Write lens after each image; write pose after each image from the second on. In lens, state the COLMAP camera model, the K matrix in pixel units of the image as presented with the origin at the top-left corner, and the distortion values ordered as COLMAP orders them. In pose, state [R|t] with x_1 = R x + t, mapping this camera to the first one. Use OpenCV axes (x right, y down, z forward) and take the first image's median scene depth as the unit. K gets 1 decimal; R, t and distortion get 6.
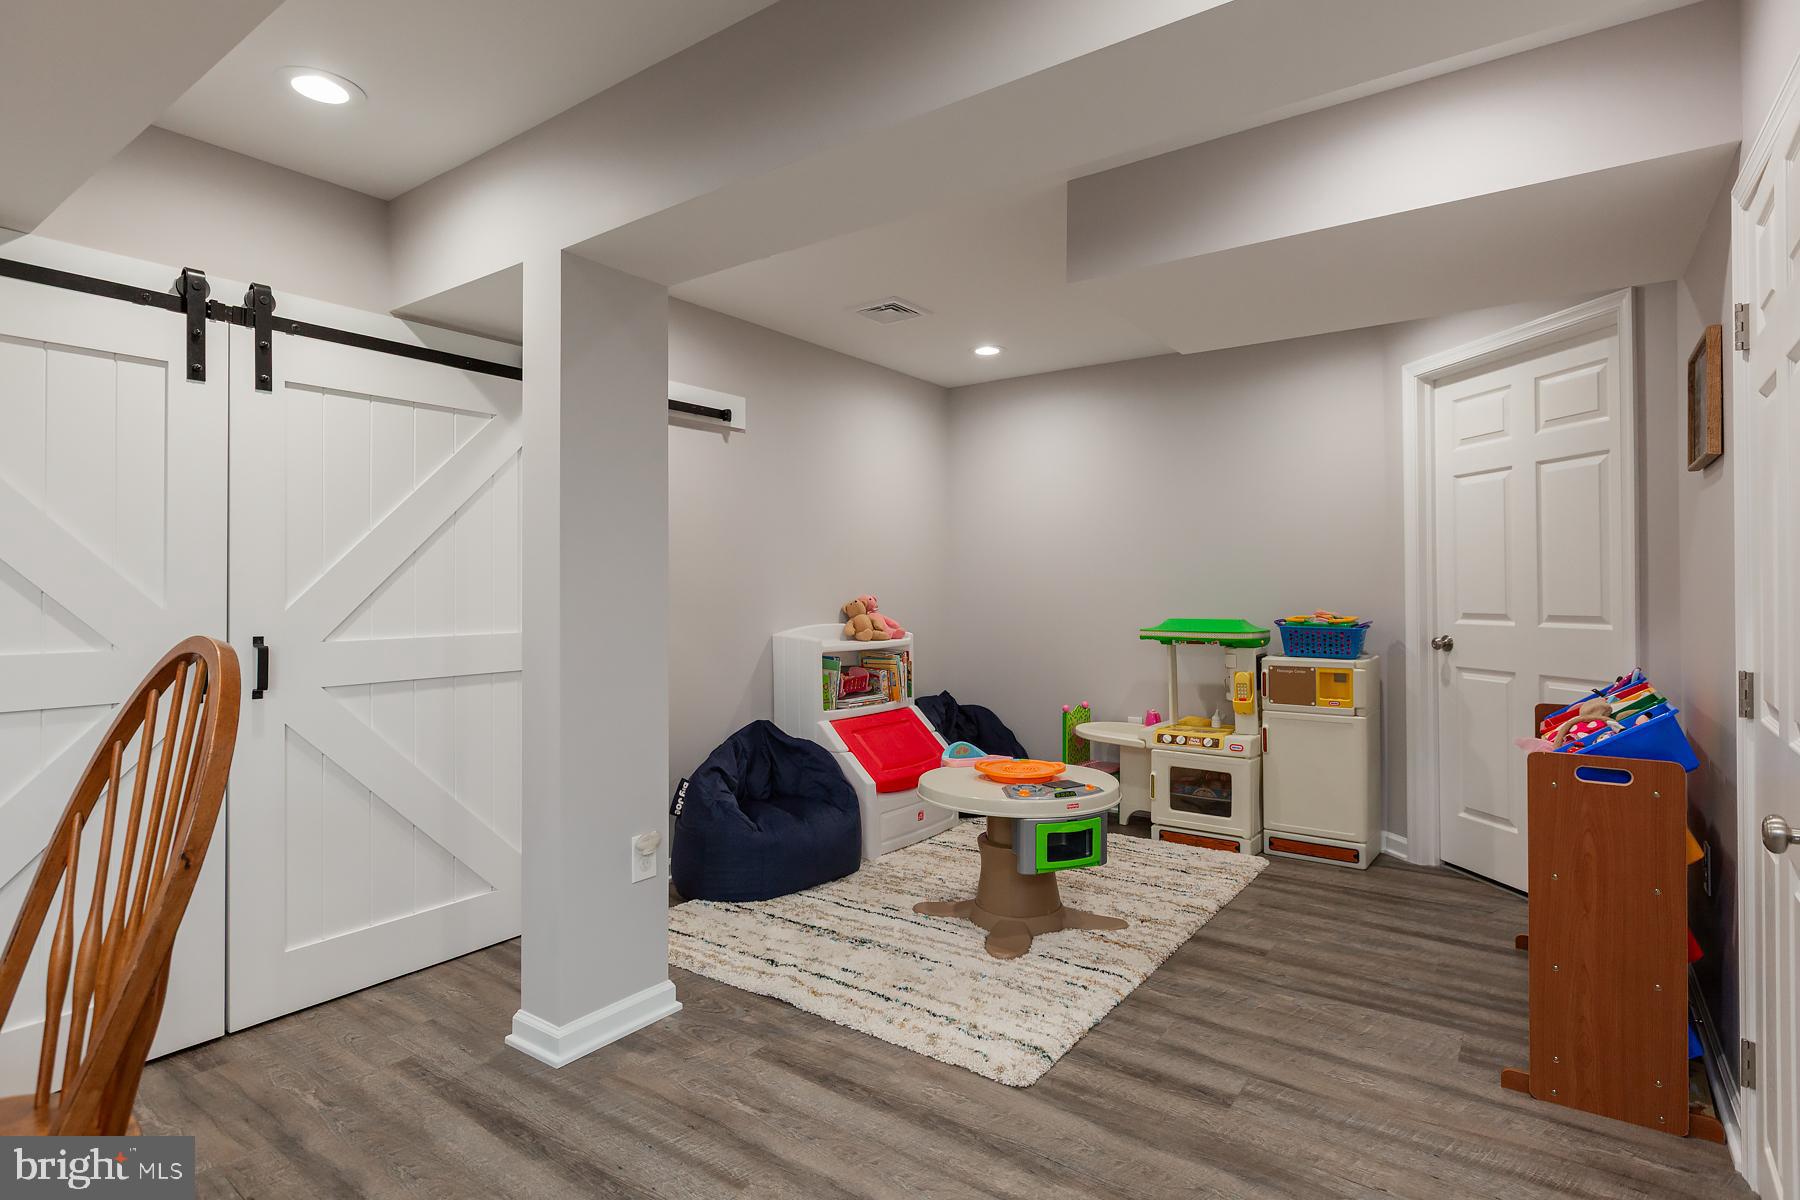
lens RADIAL K [[916.4, 0, 913.1], [0, 916.4, 587.5], [0, 0, 1]] dist [0.003325, 0.000549]
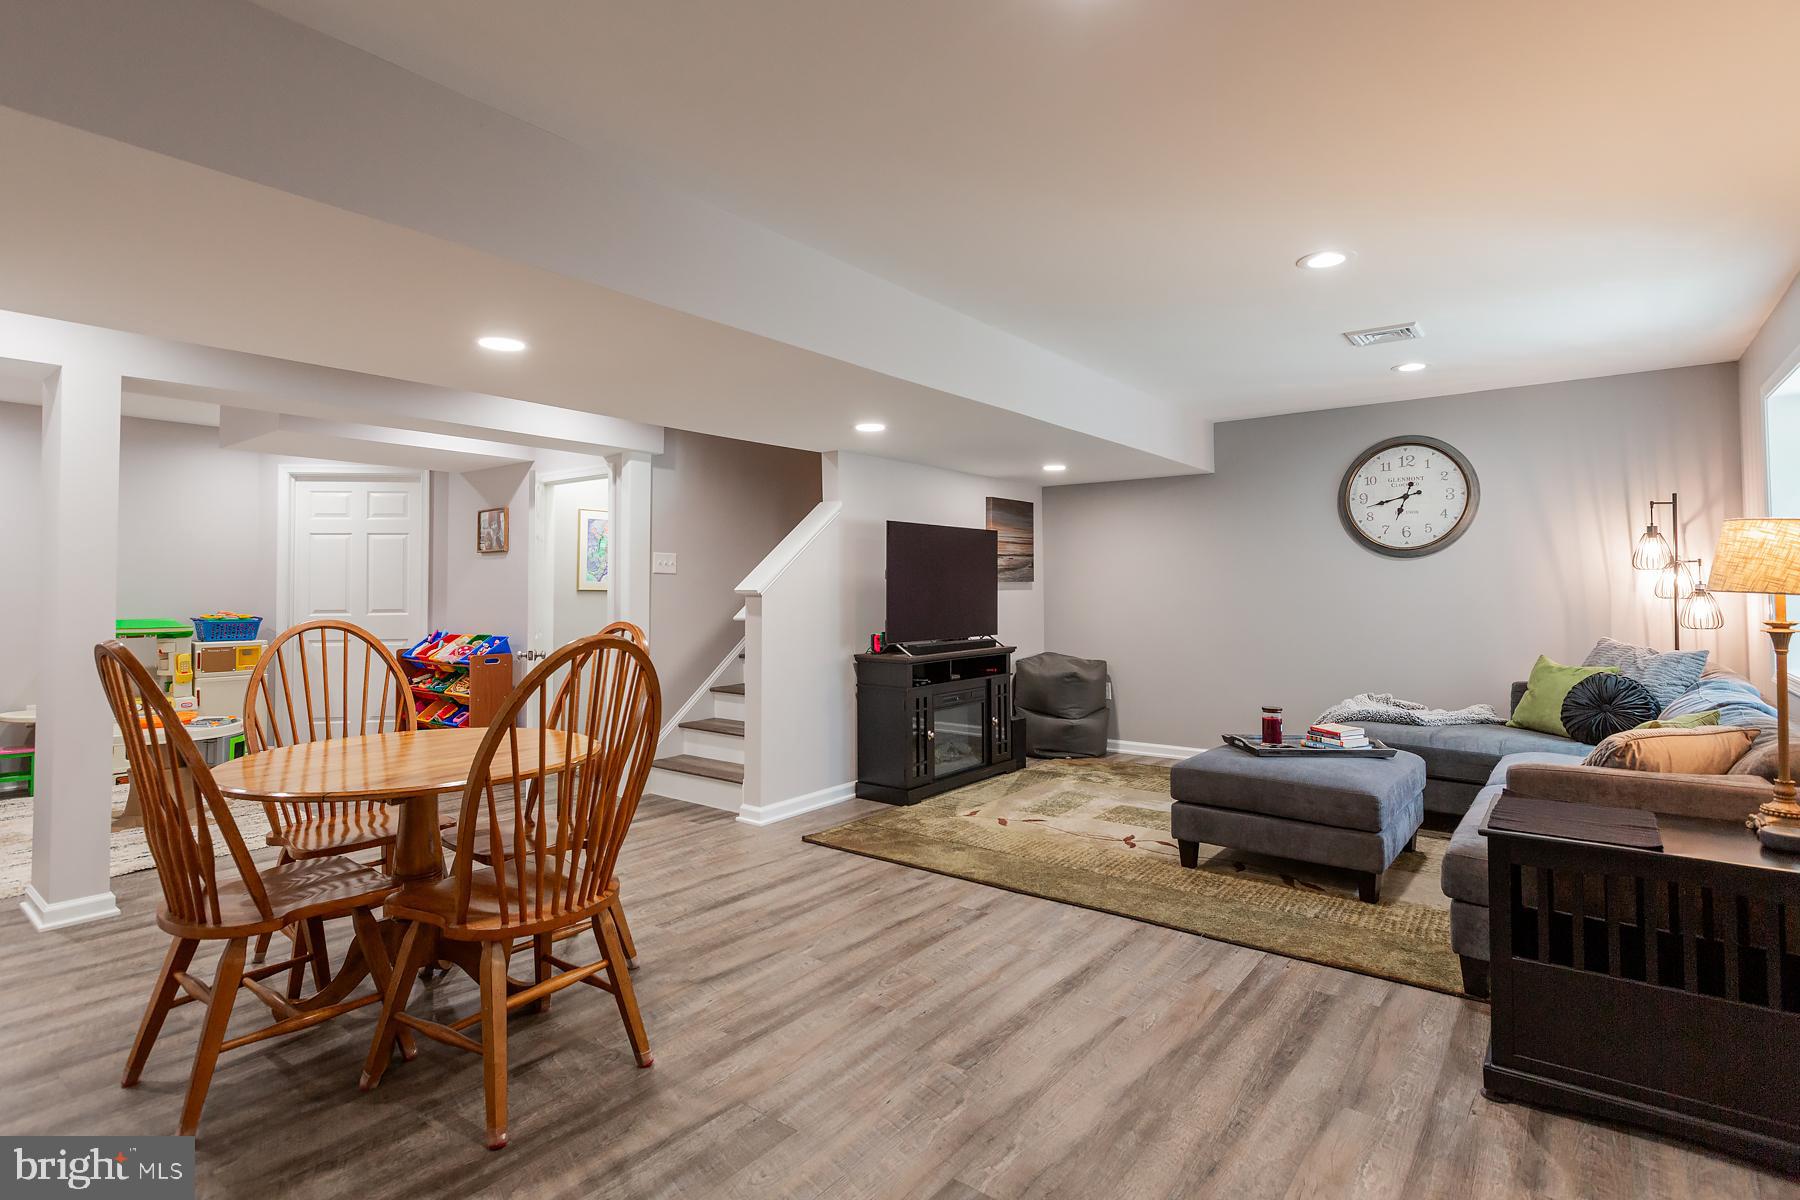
lens RADIAL K [[889.3, 0, 881.1], [0, 889.3, 592.5], [0, 0, 1]] dist [-0.000356, -0.000102]
pose [[0.053903, 0.000061, 0.998546, -1.660706], [0.003858, 0.999993, -0.000269, -0.002097], [-0.998539, 0.003867, 0.053903, -0.316203]]
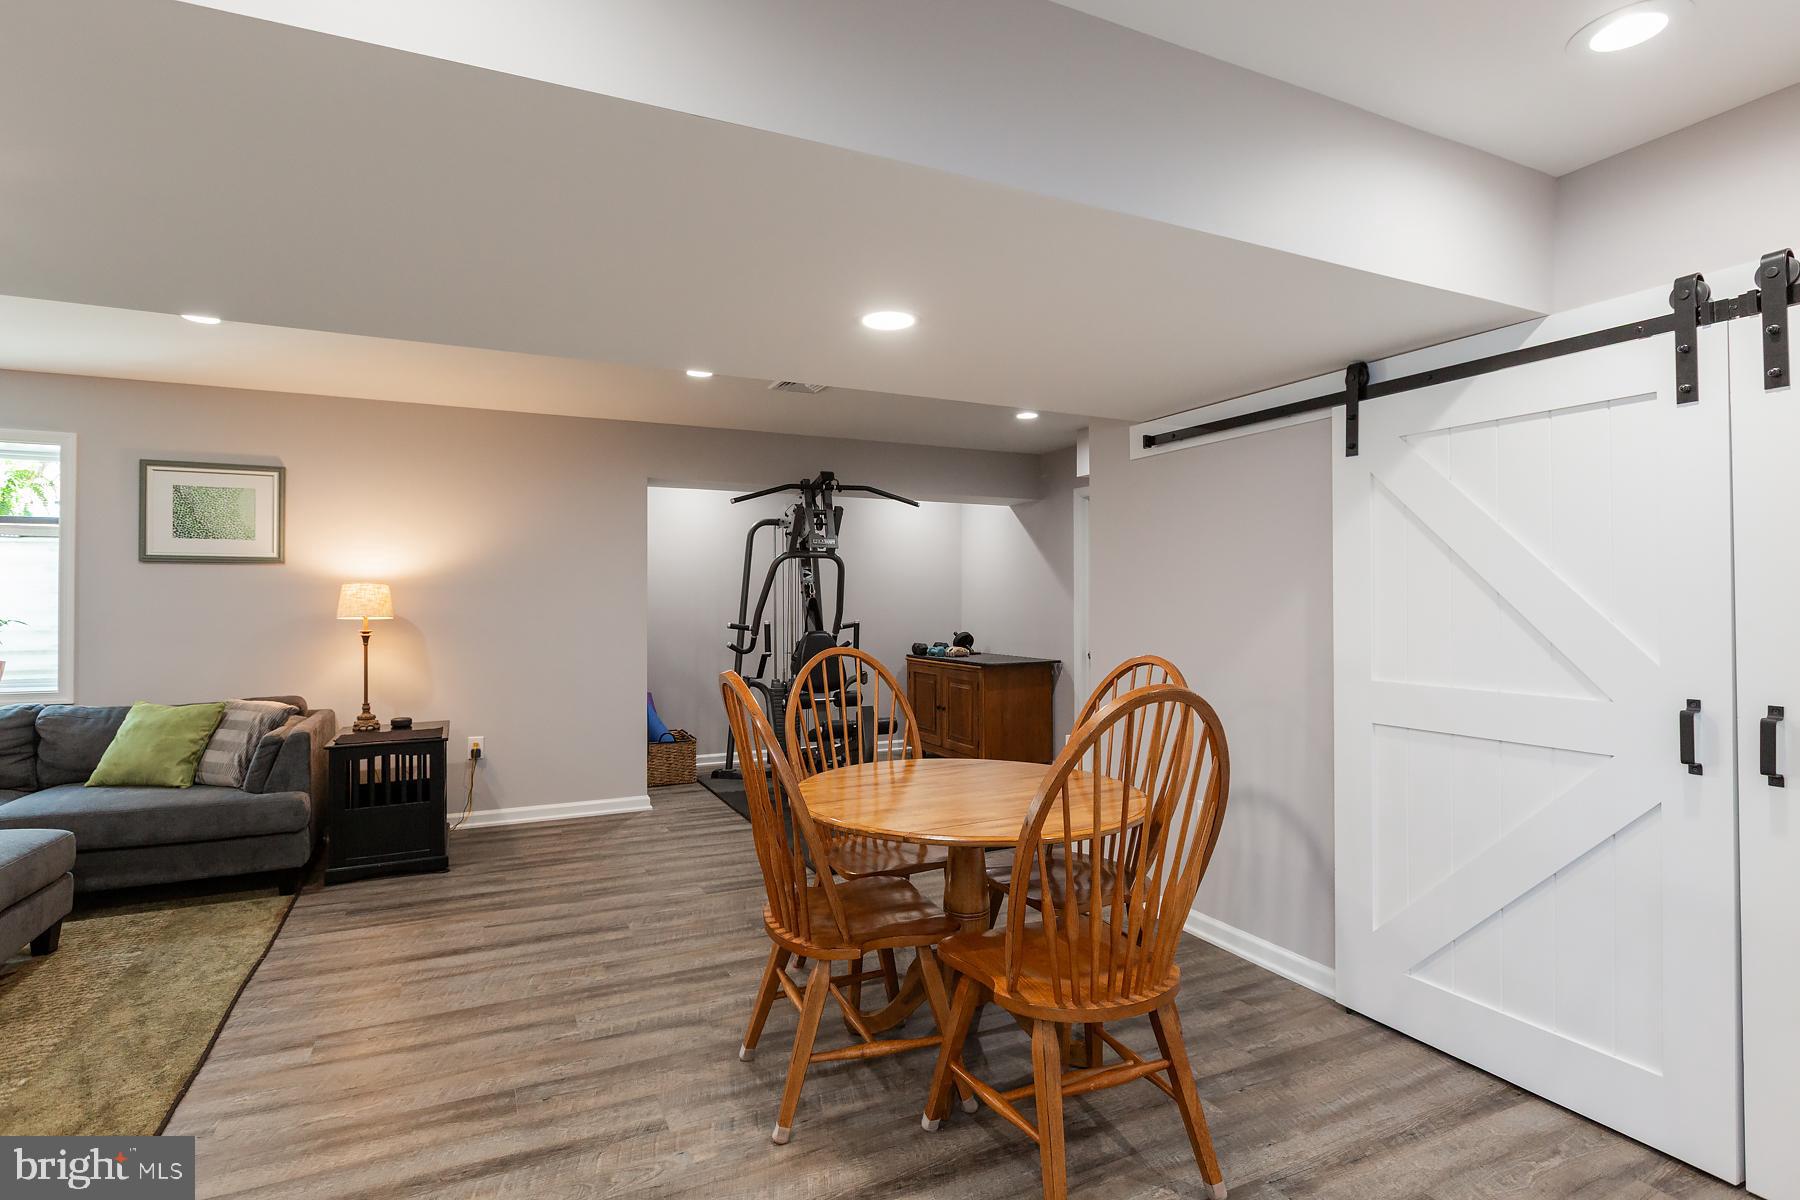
lens RADIAL K [[889.3, 0, 881.1], [0, 889.3, 592.5], [0, 0, 1]] dist [-0.000356, -0.000102]
pose [[-0.490224, -0.006951, -0.871569, 0.316391], [-0.000202, 0.999969, -0.007862, -0.036502], [0.871596, -0.003678, -0.490210, 0.716124]]
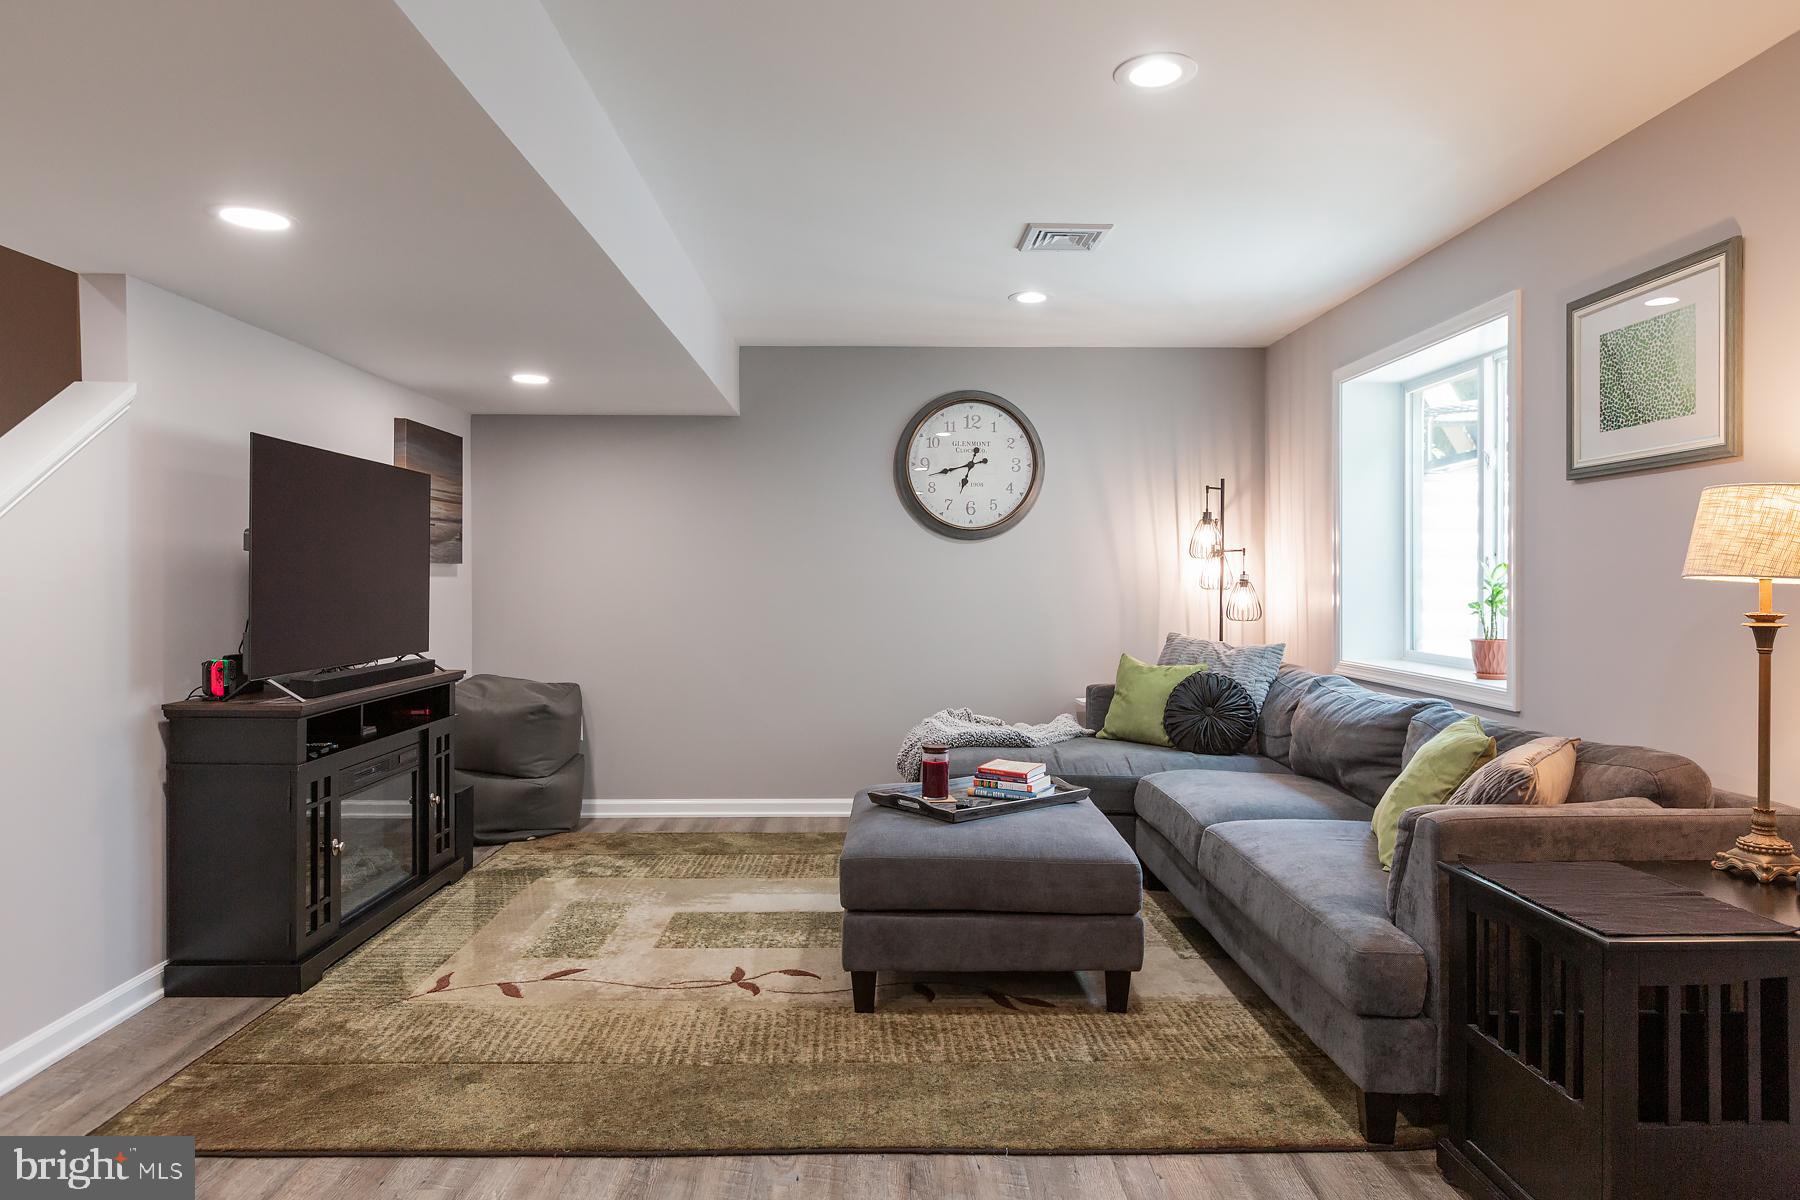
lens RADIAL K [[1060.7, 0, 894.5], [0, 1060.7, 594.4], [0, 0, 1]] dist [-0.003576, -0.000784]
pose [[-0.591398, -0.008019, 0.806340, -1.036646], [0.000140, 0.999950, 0.010048, 0.005254], [-0.806380, 0.006055, -0.591367, -0.098723]]
